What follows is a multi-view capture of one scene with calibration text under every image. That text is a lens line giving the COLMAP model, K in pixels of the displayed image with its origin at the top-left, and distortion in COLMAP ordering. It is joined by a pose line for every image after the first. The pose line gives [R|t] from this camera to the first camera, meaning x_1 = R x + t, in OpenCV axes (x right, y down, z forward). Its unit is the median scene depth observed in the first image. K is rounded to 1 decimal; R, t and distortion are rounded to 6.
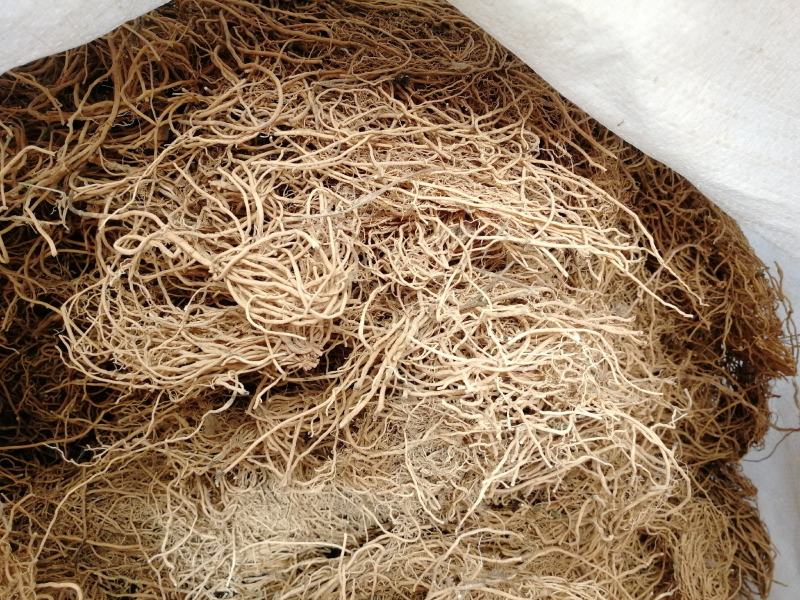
lens RADIAL K [[661.8, 0, 421.9], [0, 661.8, 299.8], [0, 0, 1]] dist [-0.006277, -0.008974]
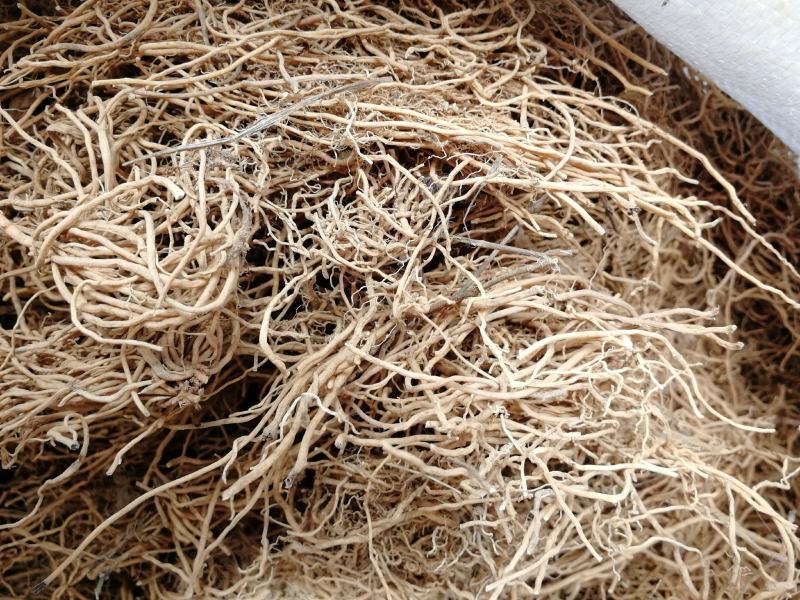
lens RADIAL K [[661.8, 0, 421.9], [0, 661.8, 299.8], [0, 0, 1]] dist [-0.006277, -0.008974]
pose [[0.996894, -0.051348, -0.059711, 0.080406], [0.044125, 0.992204, -0.116551, 0.081584], [0.065230, 0.113554, 0.991388, 0.363292]]
